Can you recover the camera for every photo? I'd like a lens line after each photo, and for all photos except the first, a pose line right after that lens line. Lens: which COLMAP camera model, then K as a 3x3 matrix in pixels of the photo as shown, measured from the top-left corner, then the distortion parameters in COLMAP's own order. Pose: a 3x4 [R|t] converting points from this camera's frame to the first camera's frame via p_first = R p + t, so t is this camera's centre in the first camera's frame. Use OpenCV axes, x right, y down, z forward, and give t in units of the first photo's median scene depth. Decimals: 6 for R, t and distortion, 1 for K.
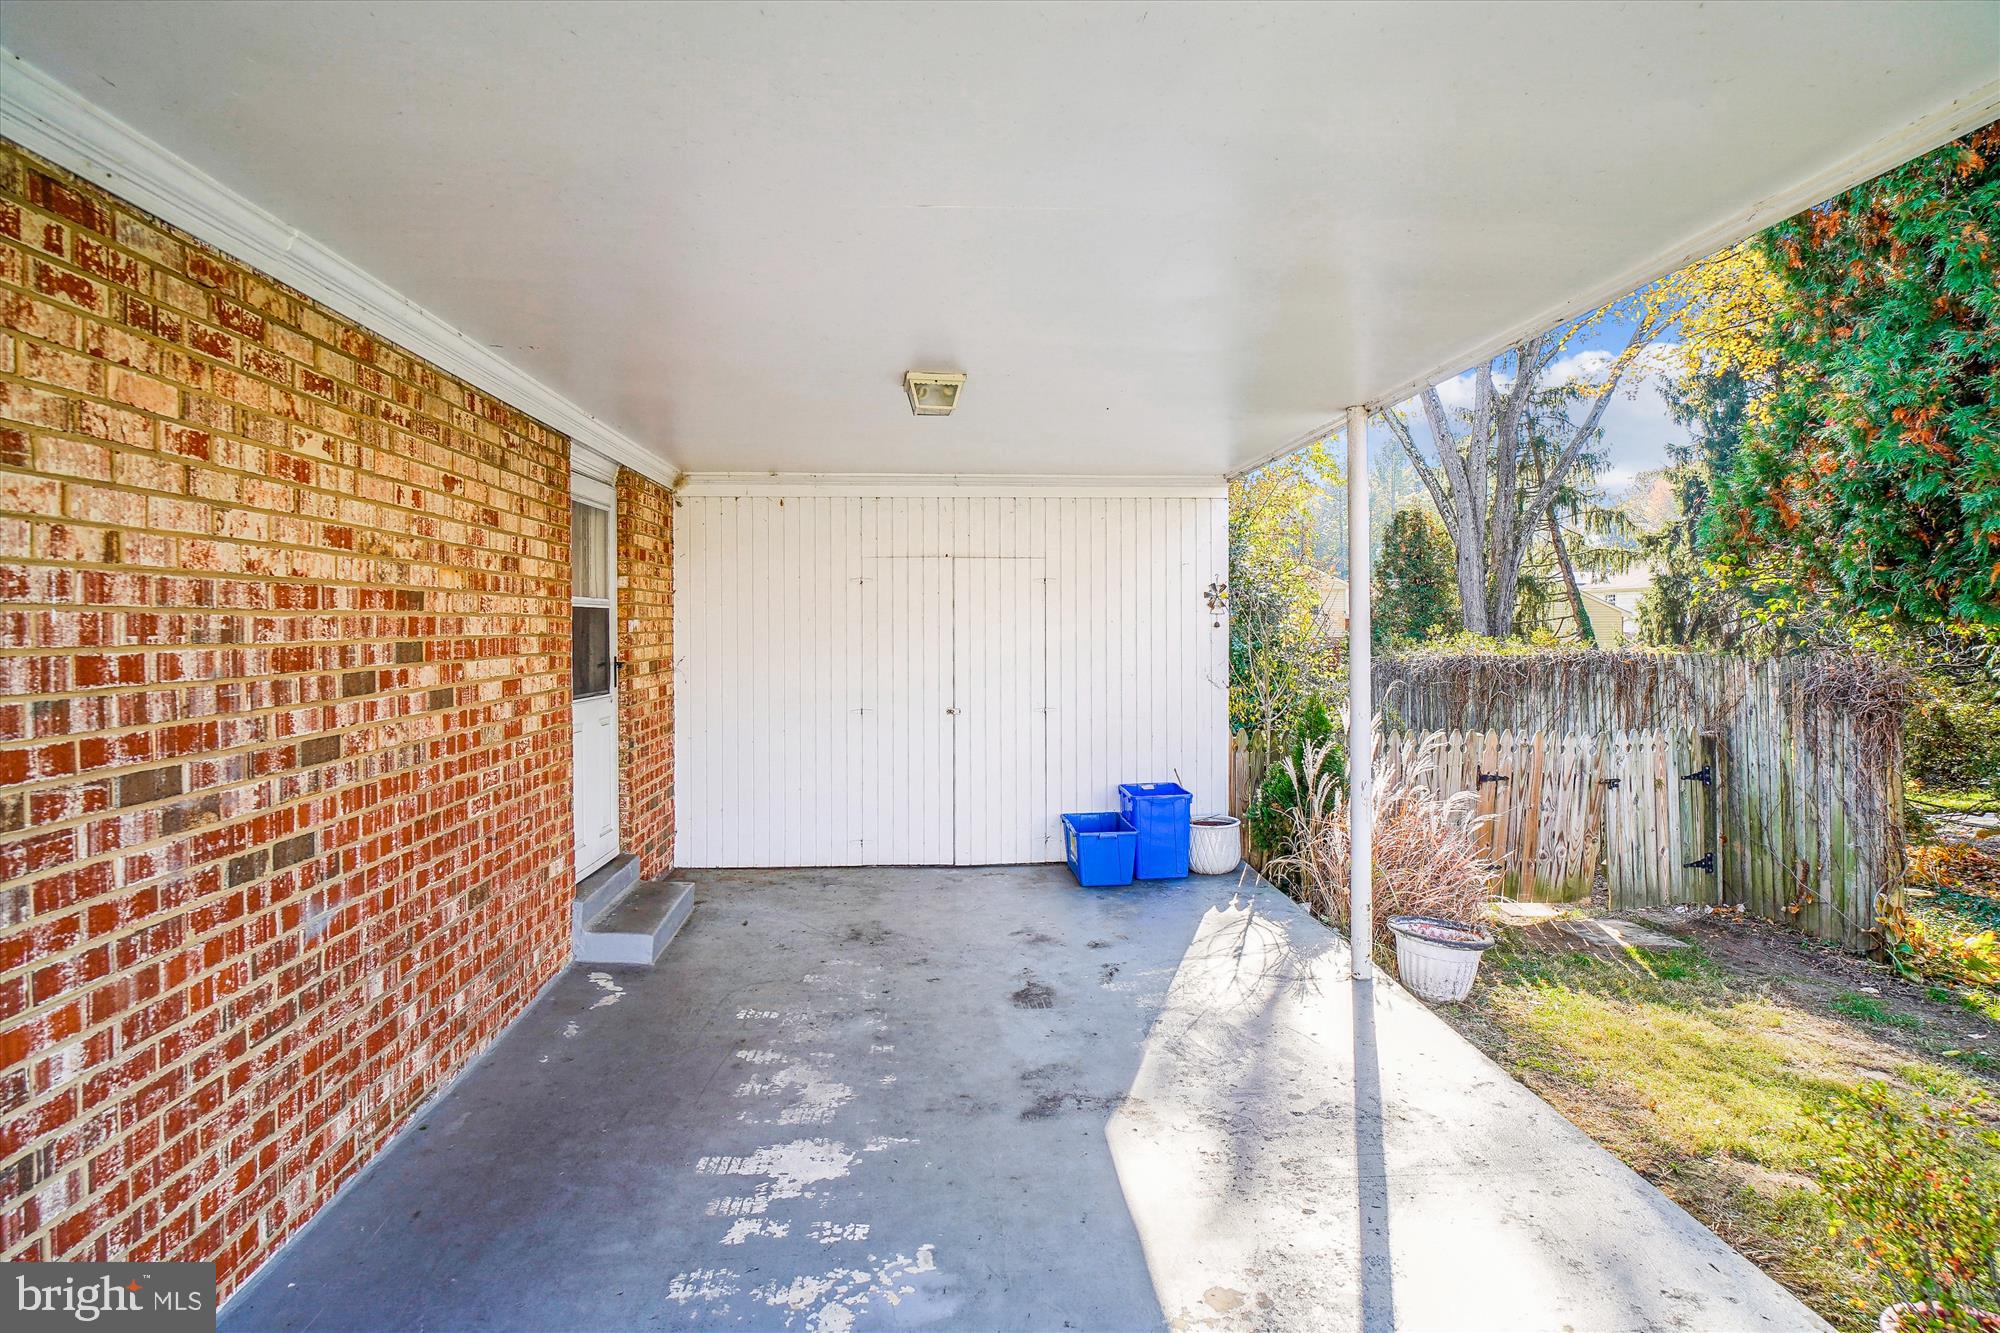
lens RADIAL K [[1568.7, 0, 999.9], [0, 1568.7, 659.1], [0, 0, 1]] dist [0.000107, 0.000184]
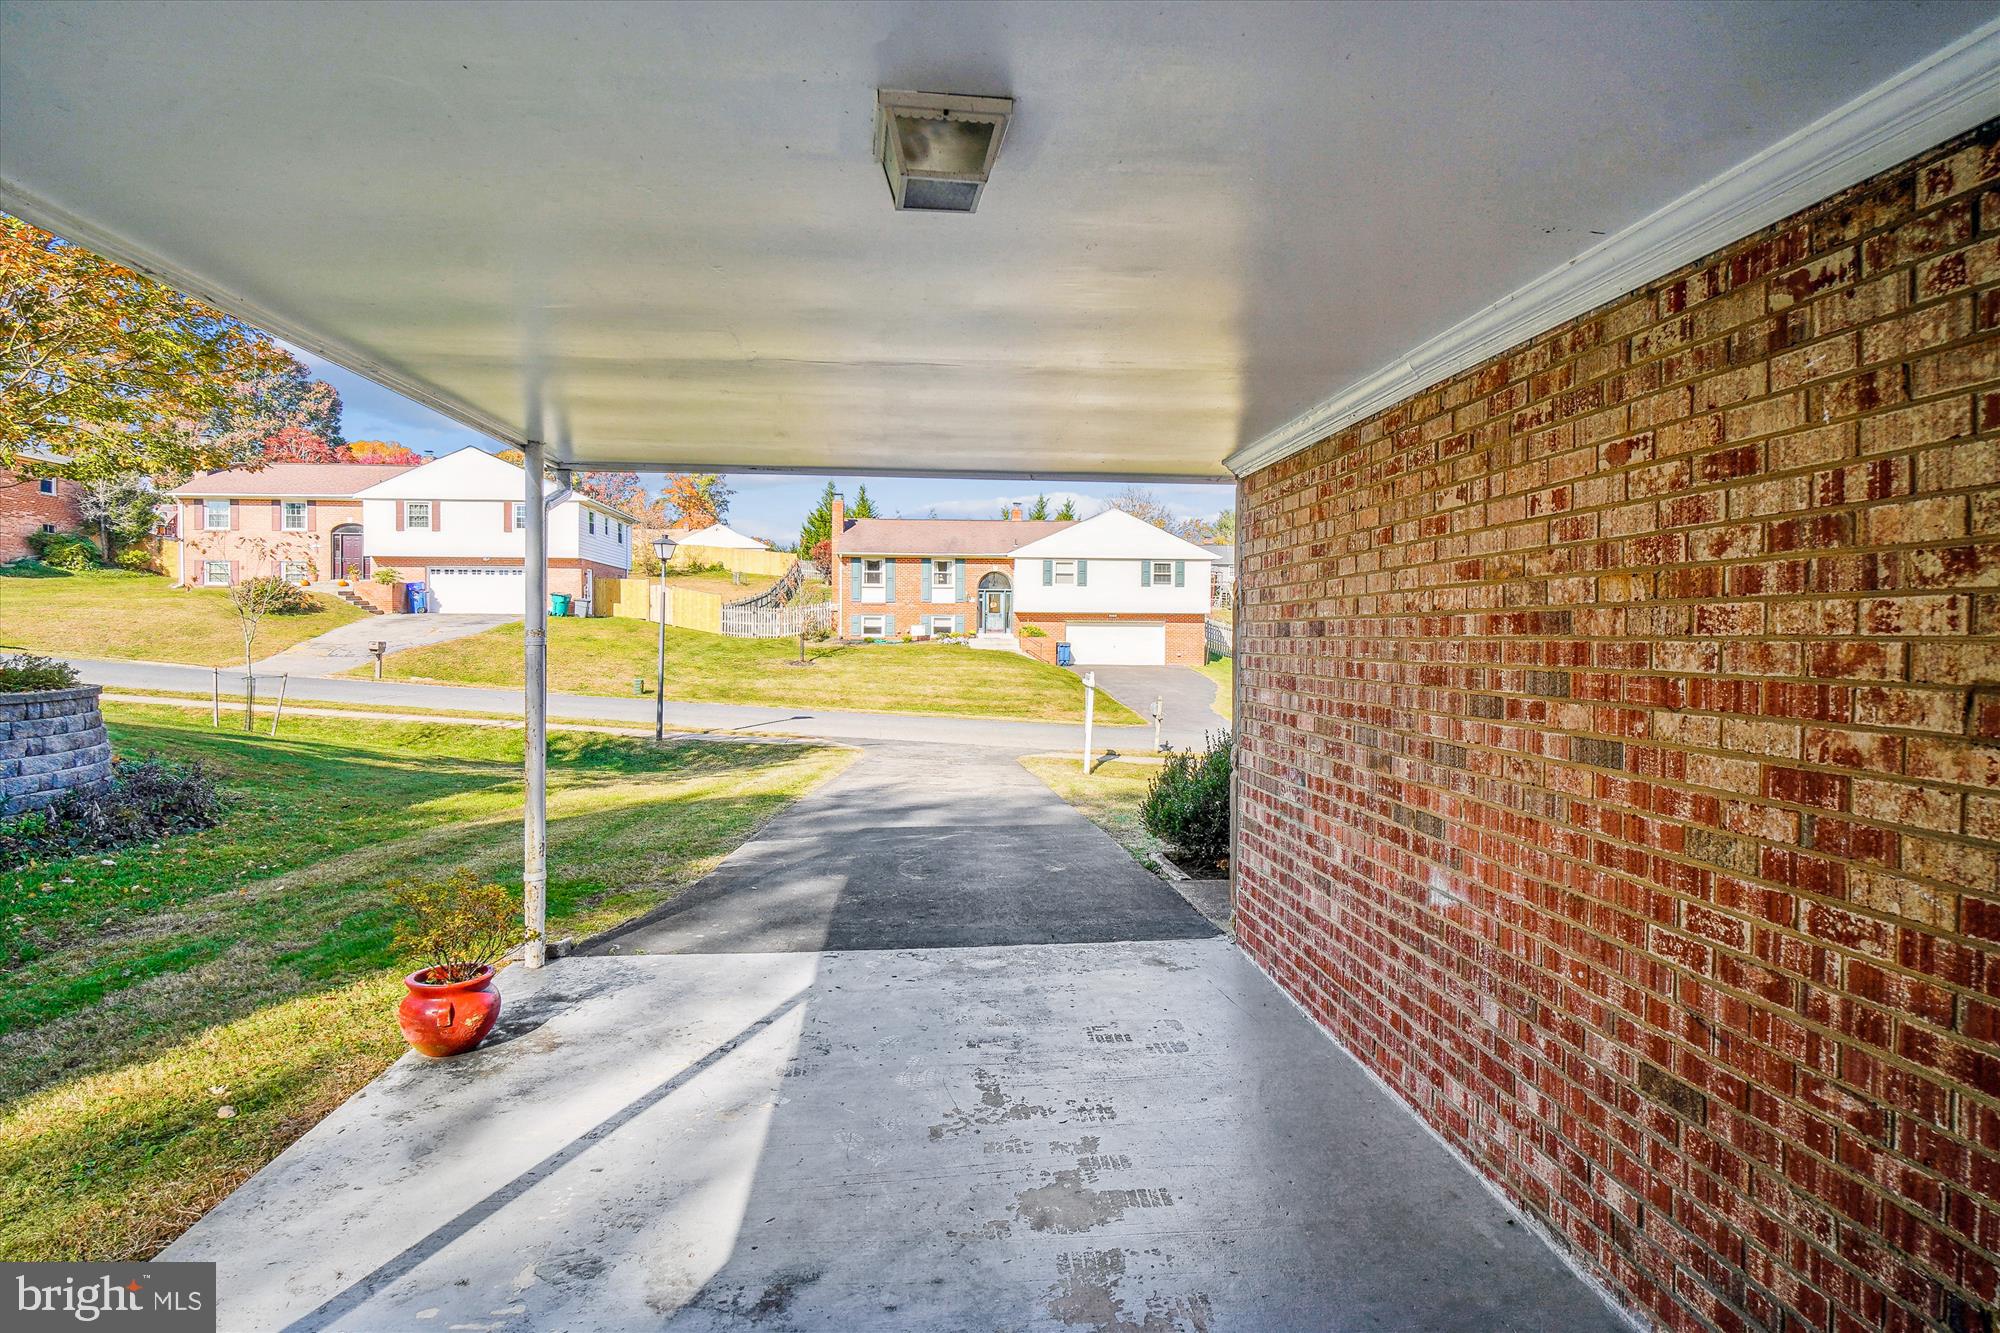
lens RADIAL K [[1568.7, 0, 1000.4], [0, 1568.7, 660.3], [0, 0, 1]] dist [0.000107, 0.000184]
pose [[-0.999963, -0.003966, -0.007617, -0.086791], [-0.004248, 0.999291, 0.037408, -0.057200], [0.007463, 0.037439, -0.999271, 2.216719]]
